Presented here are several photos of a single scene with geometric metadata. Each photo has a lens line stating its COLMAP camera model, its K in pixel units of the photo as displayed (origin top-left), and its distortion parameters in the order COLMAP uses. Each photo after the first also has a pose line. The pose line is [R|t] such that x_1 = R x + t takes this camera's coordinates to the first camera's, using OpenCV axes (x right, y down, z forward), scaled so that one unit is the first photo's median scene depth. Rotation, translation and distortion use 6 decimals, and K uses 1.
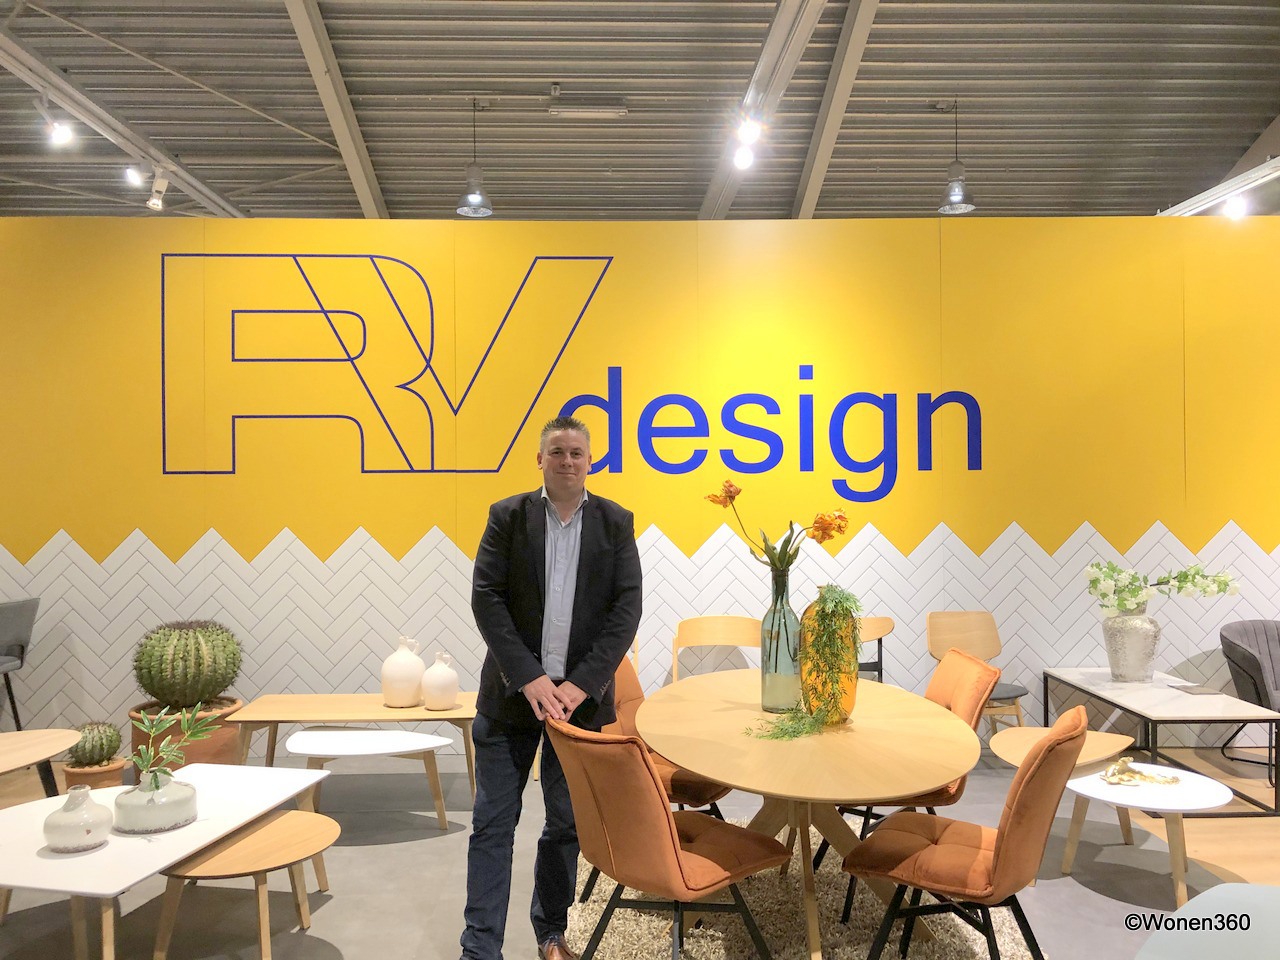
lens RADIAL K [[1045.1, 0, 639.0], [0, 1045.1, 480.0], [0, 0, 1]] dist [0.018290, -0.035852]
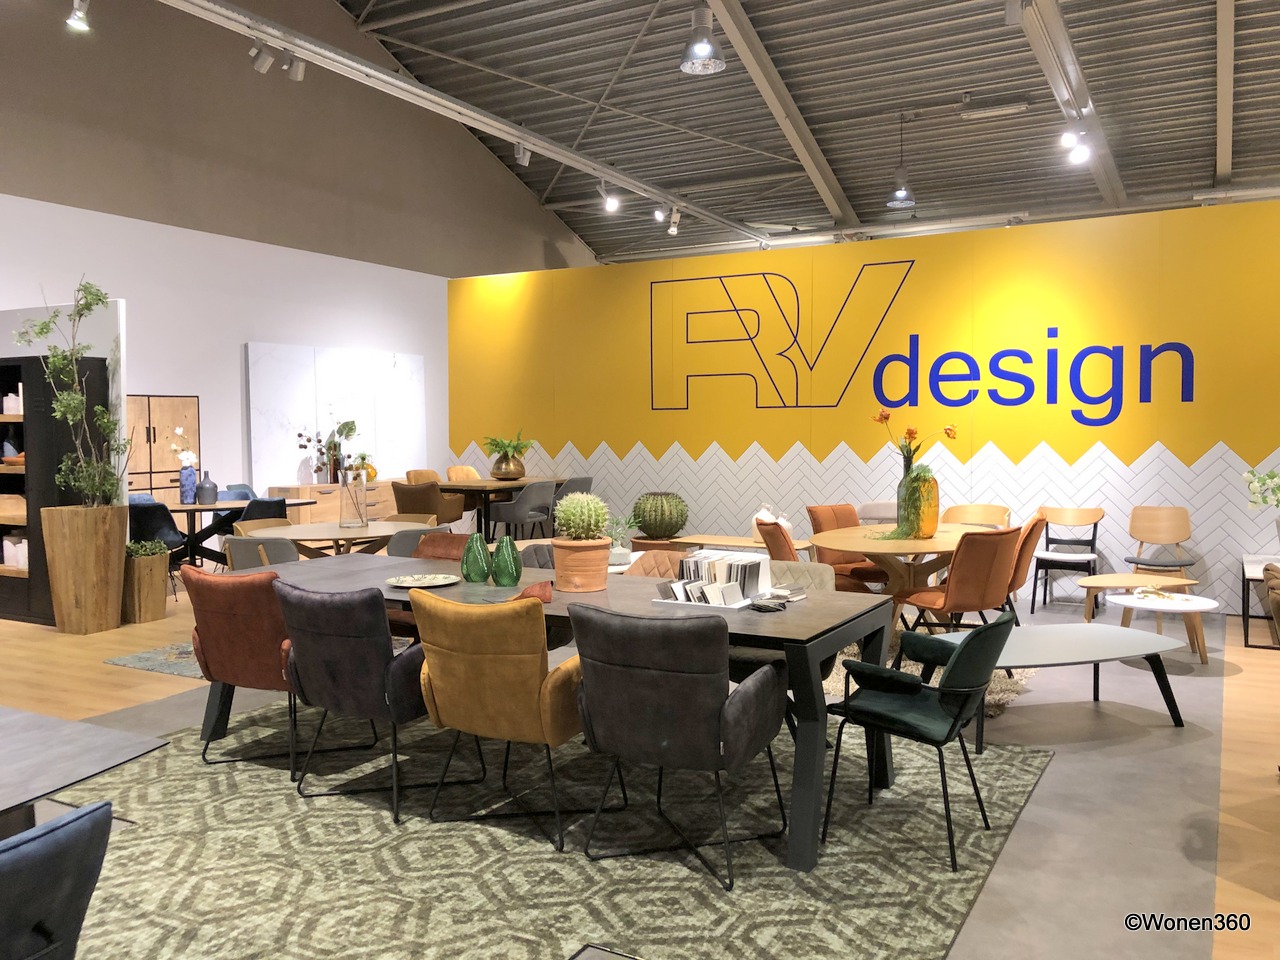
lens RADIAL K [[1045.1, 0, 639.4], [0, 1045.1, 480.6], [0, 0, 1]] dist [0.018290, -0.035852]
pose [[0.858563, 0.027193, -0.511986, 0.407688], [0.003449, 0.998264, 0.058805, 0.009819], [0.512696, -0.052253, 0.856979, -0.491284]]
